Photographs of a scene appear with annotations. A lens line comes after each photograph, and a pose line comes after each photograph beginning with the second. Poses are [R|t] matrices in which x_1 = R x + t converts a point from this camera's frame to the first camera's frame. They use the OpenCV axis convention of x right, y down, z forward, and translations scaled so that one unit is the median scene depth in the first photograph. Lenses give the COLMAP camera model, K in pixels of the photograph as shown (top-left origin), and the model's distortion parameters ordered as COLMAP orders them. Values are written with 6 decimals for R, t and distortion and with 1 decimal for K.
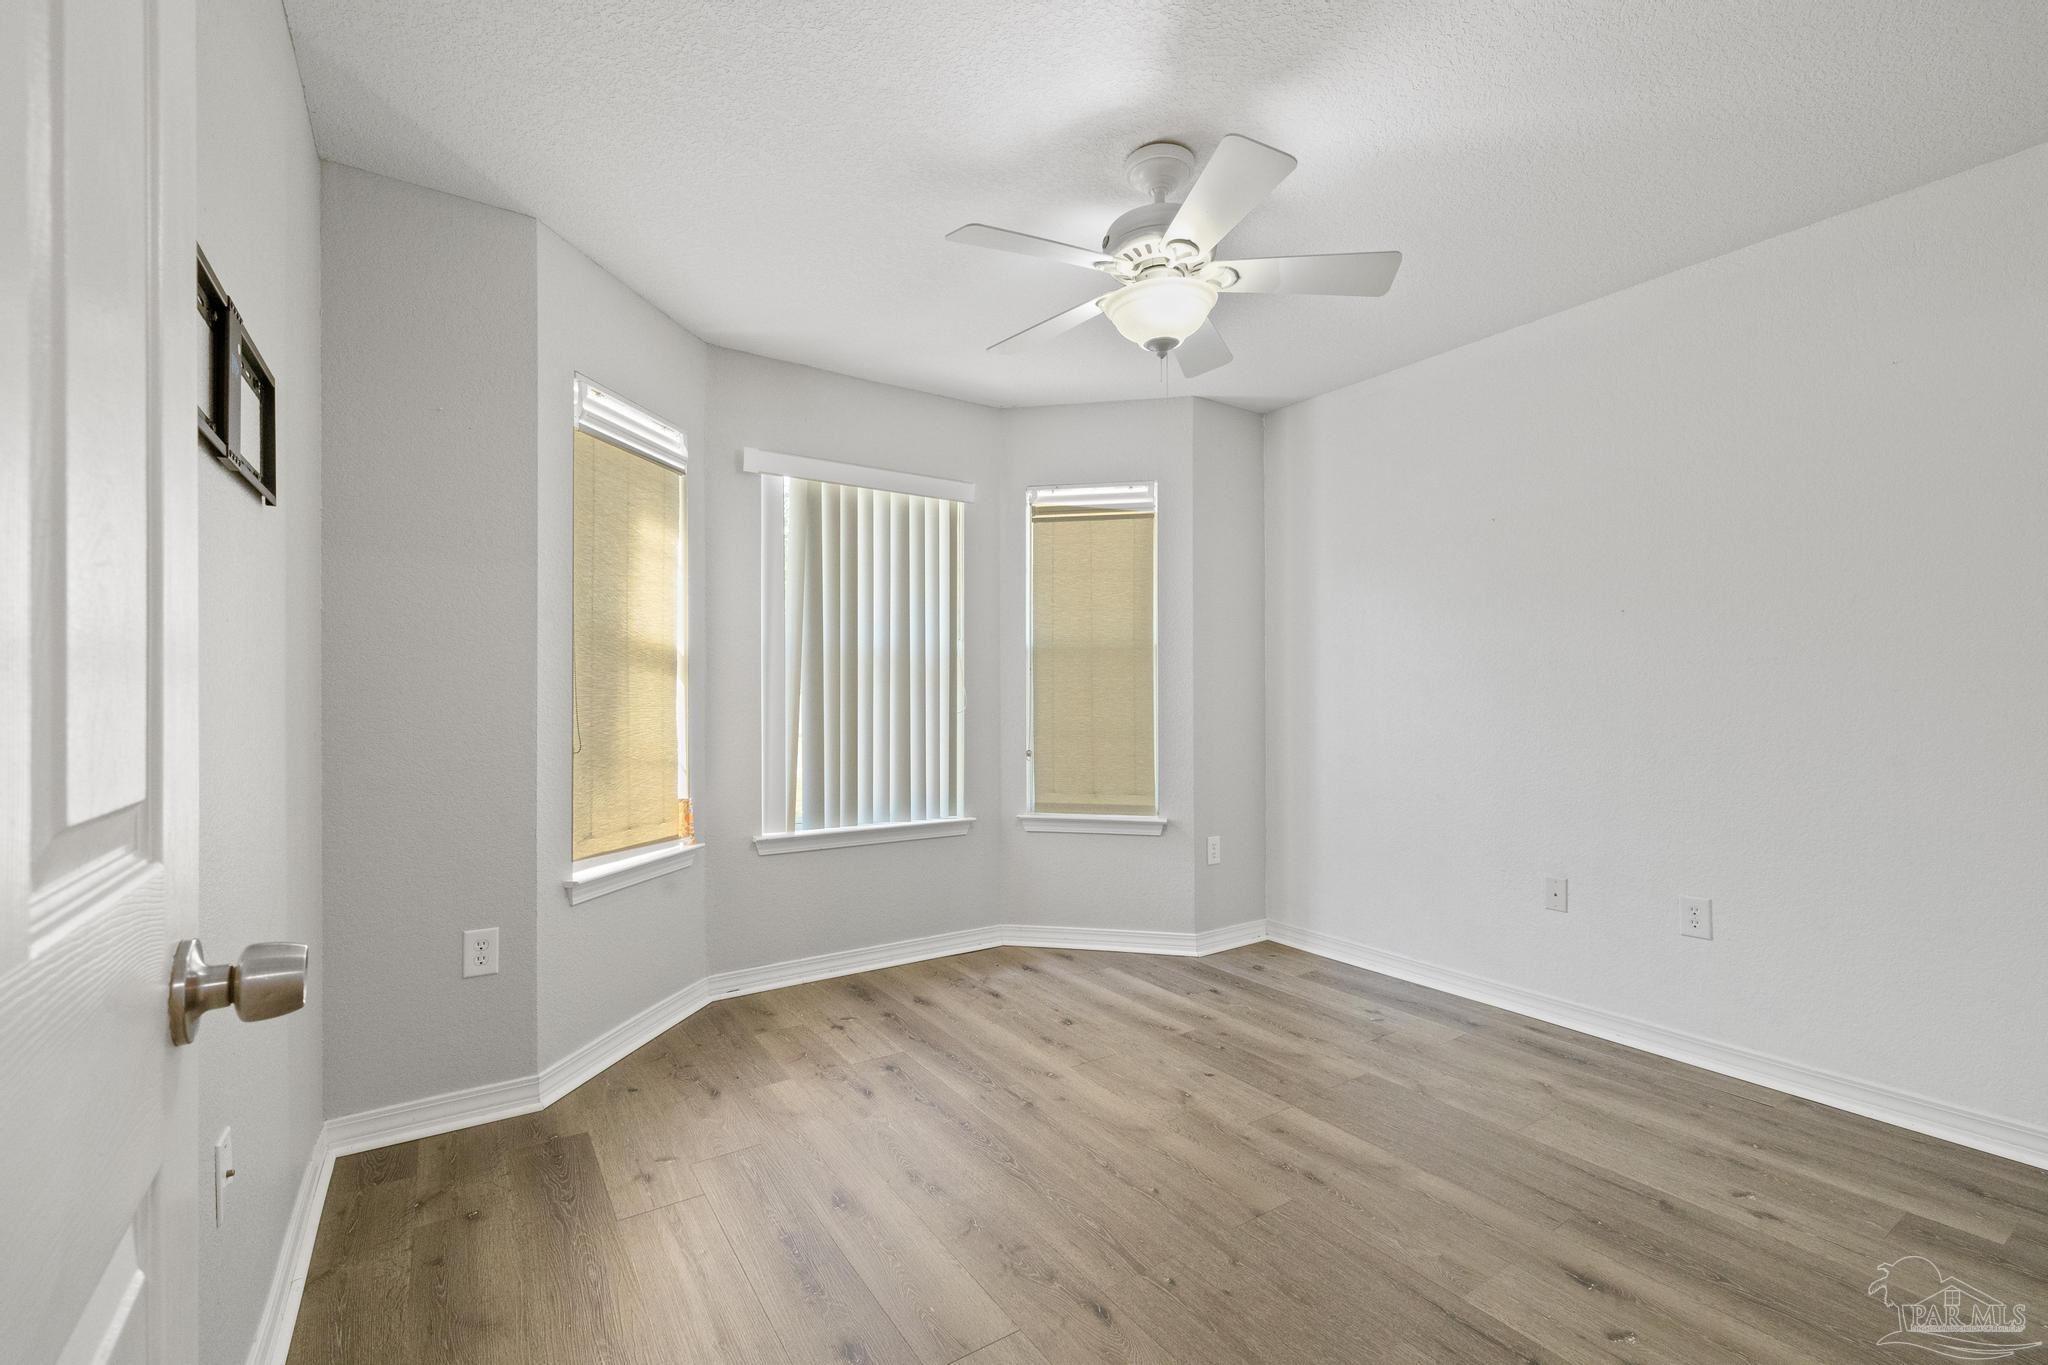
lens RADIAL K [[871.6, 0, 1021.6], [0, 871.6, 692.8], [0, 0, 1]] dist [0.002035, 0.000272]
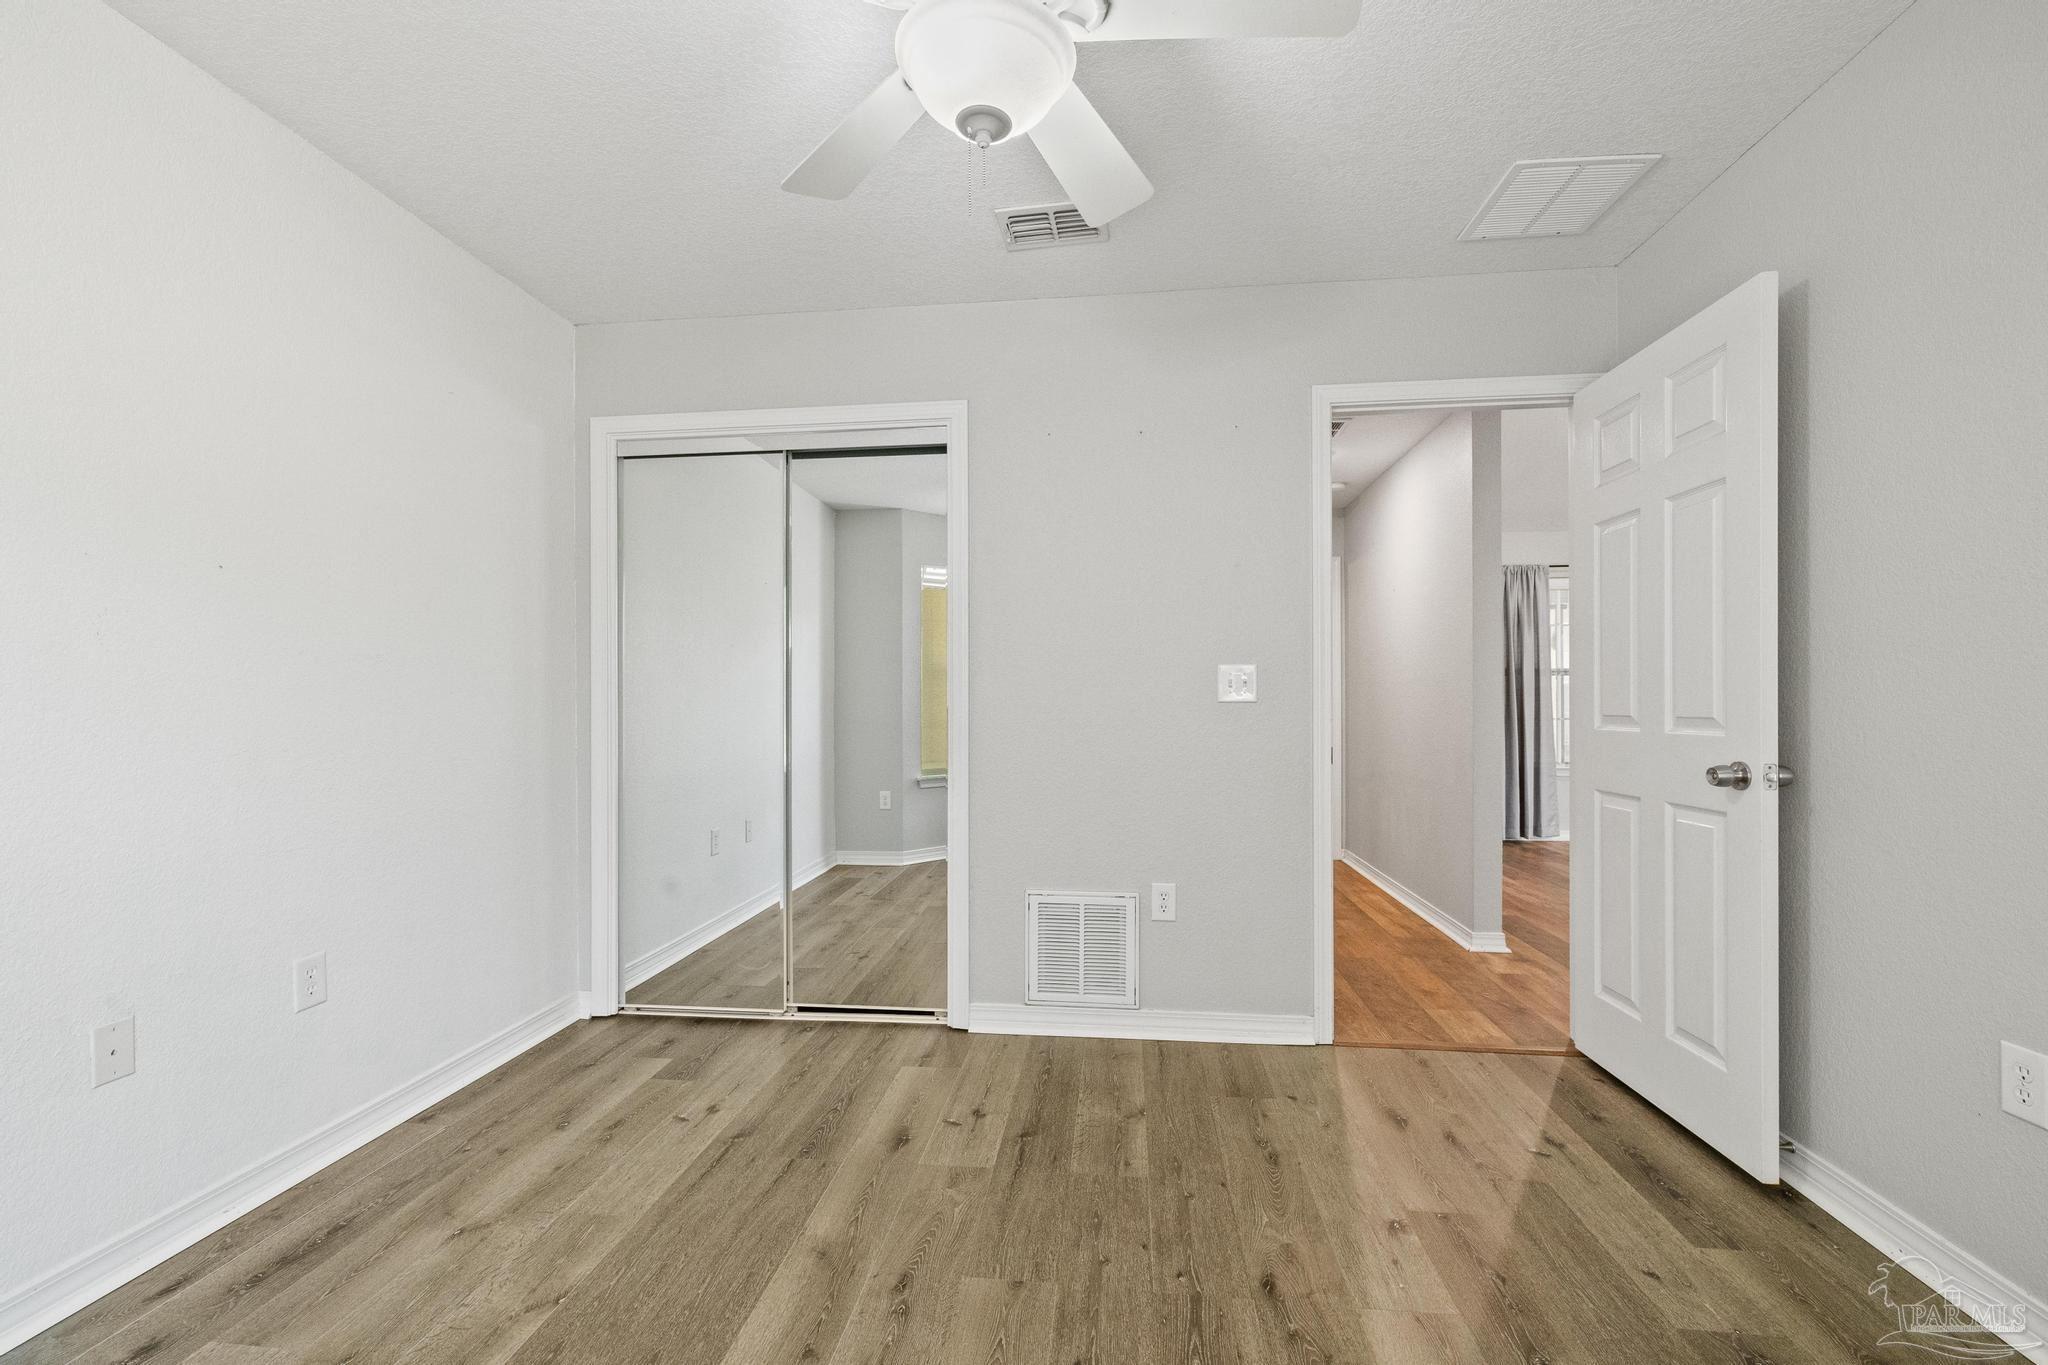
lens RADIAL K [[877.1, 0, 1021.2], [0, 877.1, 709.3], [0, 0, 1]] dist [0.001740, 0.000668]
pose [[-0.765506, -0.000659, 0.643428, -0.278731], [0.002643, 0.999988, 0.004168, 0.018854], [-0.643423, 0.004892, -0.765495, 1.566871]]
